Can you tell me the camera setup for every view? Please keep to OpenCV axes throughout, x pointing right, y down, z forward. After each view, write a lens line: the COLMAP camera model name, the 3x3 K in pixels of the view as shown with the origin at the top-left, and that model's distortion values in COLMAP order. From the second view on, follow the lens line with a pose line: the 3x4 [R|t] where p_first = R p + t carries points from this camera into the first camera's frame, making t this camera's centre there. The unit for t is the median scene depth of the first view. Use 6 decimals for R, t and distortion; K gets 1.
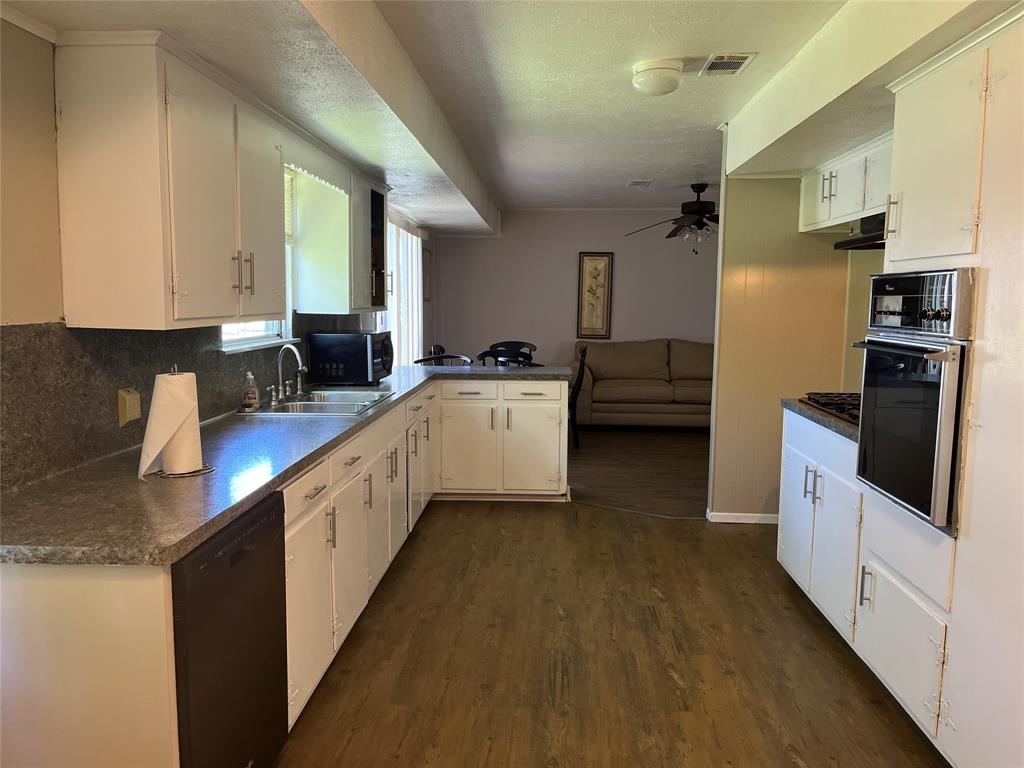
lens RADIAL K [[789.1, 0, 509.9], [0, 789.1, 389.5], [0, 0, 1]] dist [0.061952, -0.077308]
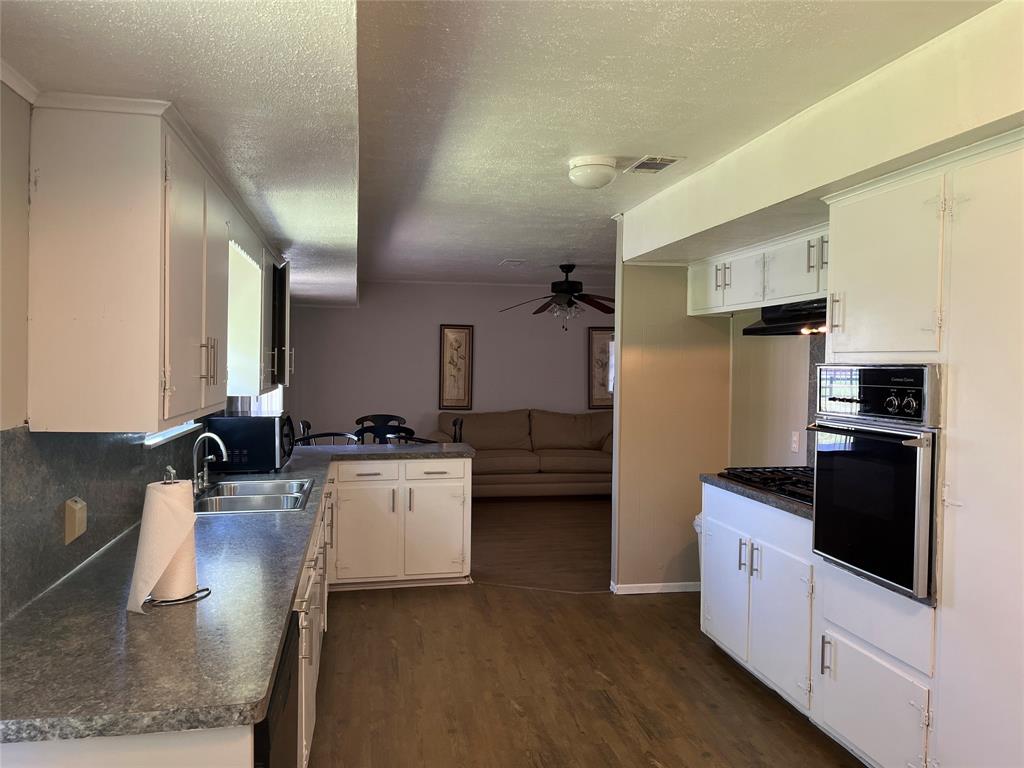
lens RADIAL K [[789.1, 0, 510.3], [0, 789.1, 387.3], [0, 0, 1]] dist [0.061952, -0.077308]
pose [[0.968390, -0.006317, 0.249362, -0.180523], [0.026900, 0.996494, -0.079219, -0.028942], [-0.247988, 0.083422, 0.965165, 0.039537]]
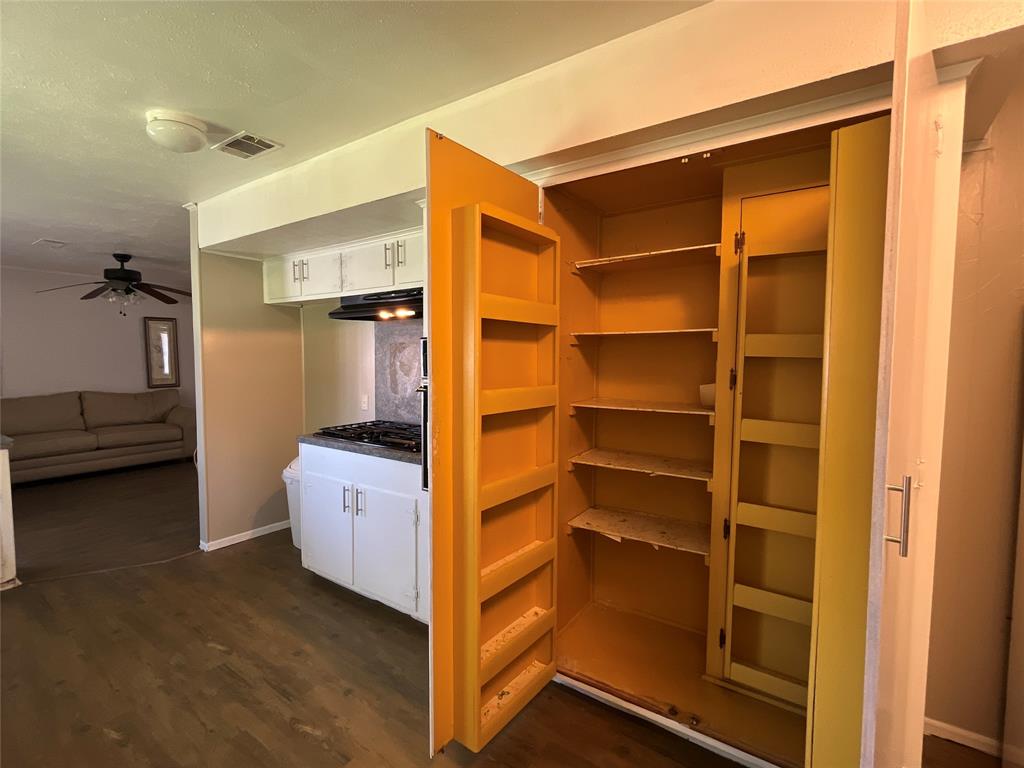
lens RADIAL K [[470.4, 0, 510.4], [0, 470.4, 385.6], [0, 0, 1]] dist [0.001101, -0.001724]
pose [[0.509872, -0.058726, 0.858243, -0.122256], [0.099684, 0.994980, 0.008861, -0.043341], [-0.854455, 0.081035, 0.513167, 0.367932]]
